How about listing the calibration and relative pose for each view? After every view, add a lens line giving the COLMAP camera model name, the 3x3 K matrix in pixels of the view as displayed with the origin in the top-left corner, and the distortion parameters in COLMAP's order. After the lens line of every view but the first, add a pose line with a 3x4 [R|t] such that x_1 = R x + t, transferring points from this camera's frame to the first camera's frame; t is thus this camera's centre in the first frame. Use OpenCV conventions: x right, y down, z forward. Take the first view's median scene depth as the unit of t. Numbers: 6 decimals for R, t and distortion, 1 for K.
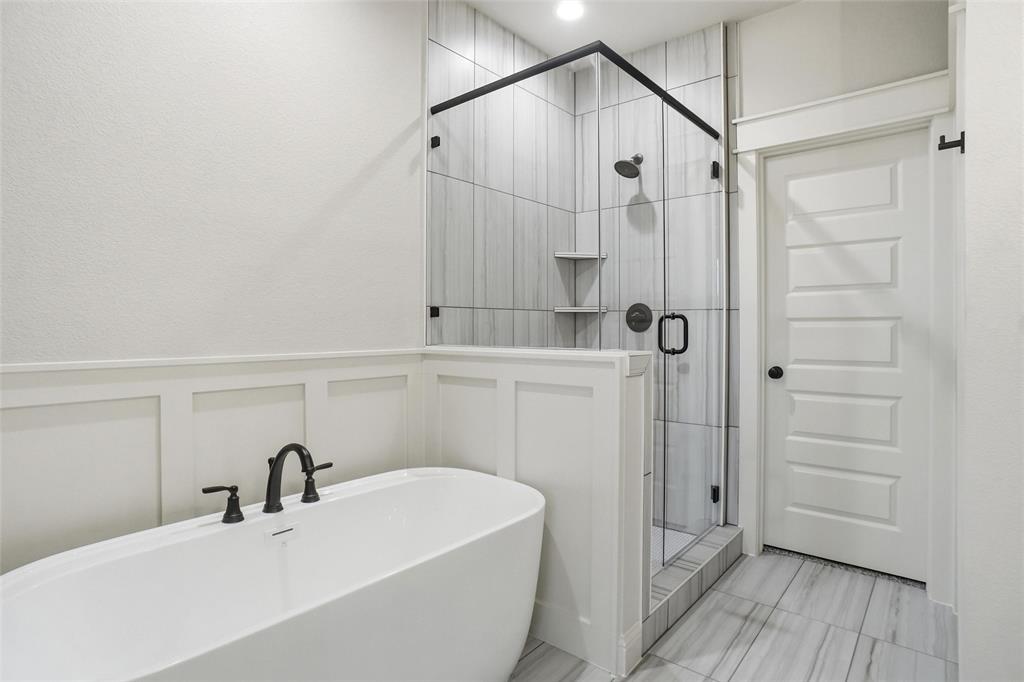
lens RADIAL K [[539.7, 0, 521.9], [0, 539.7, 340.0], [0, 0, 1]] dist [-0.083929, 0.047122]
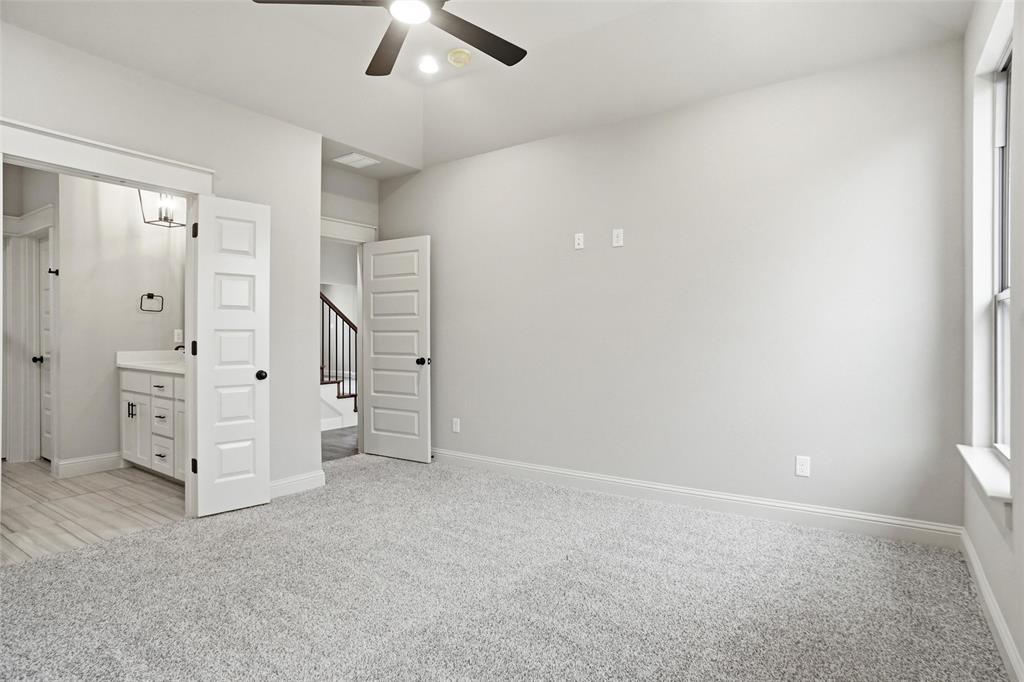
lens RADIAL K [[539.7, 0, 521.9], [0, 539.7, 340.0], [0, 0, 1]] dist [-0.083929, 0.047122]
pose [[-0.087951, -0.006905, 0.996101, -1.297006], [0.022368, 0.999710, 0.008905, 0.022552], [-0.995874, 0.023064, -0.087771, -0.761738]]
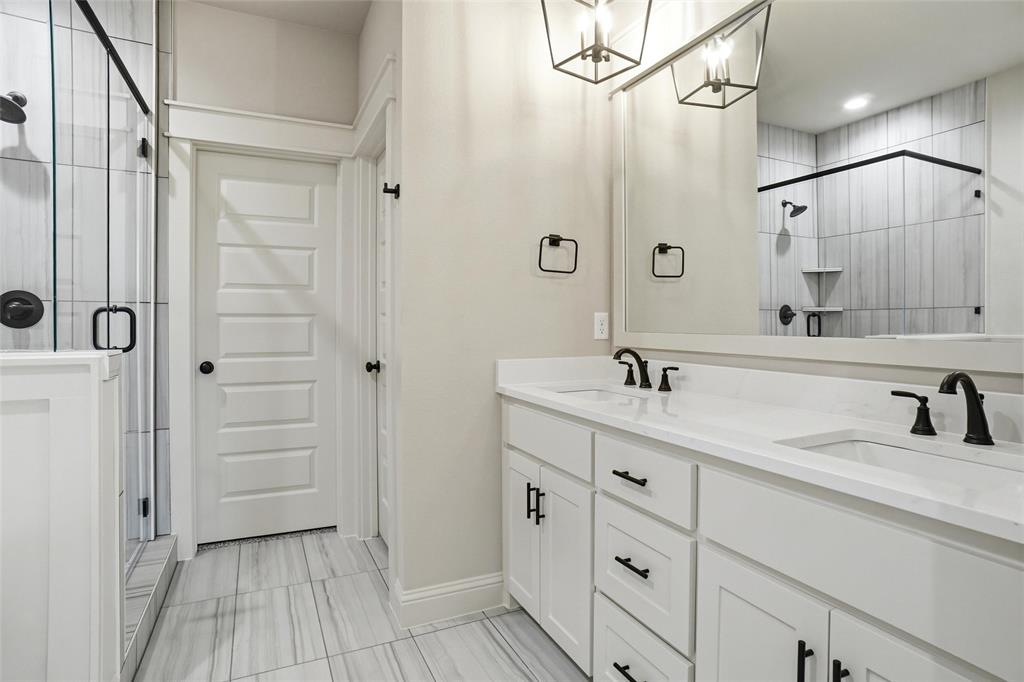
lens RADIAL K [[539.7, 0, 521.9], [0, 539.7, 340.0], [0, 0, 1]] dist [-0.083929, 0.047122]
pose [[0.413867, -0.024631, 0.910004, -0.187711], [0.018107, 0.999659, 0.018823, 0.000962], [-0.910157, 0.008688, 0.414172, 0.051978]]
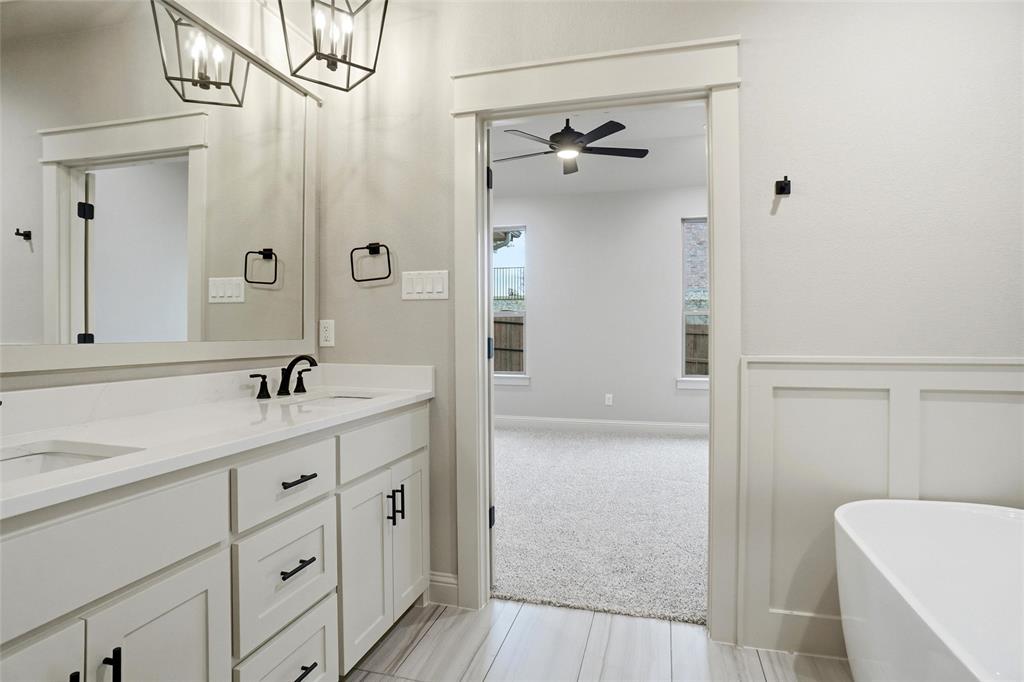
lens RADIAL K [[539.7, 0, 521.9], [0, 539.7, 340.0], [0, 0, 1]] dist [-0.083929, 0.047122]
pose [[-0.907972, 0.006719, -0.418977, 0.353088], [-0.012823, 0.998958, 0.043809, -0.021699], [0.418835, 0.045150, -0.906939, 0.752661]]
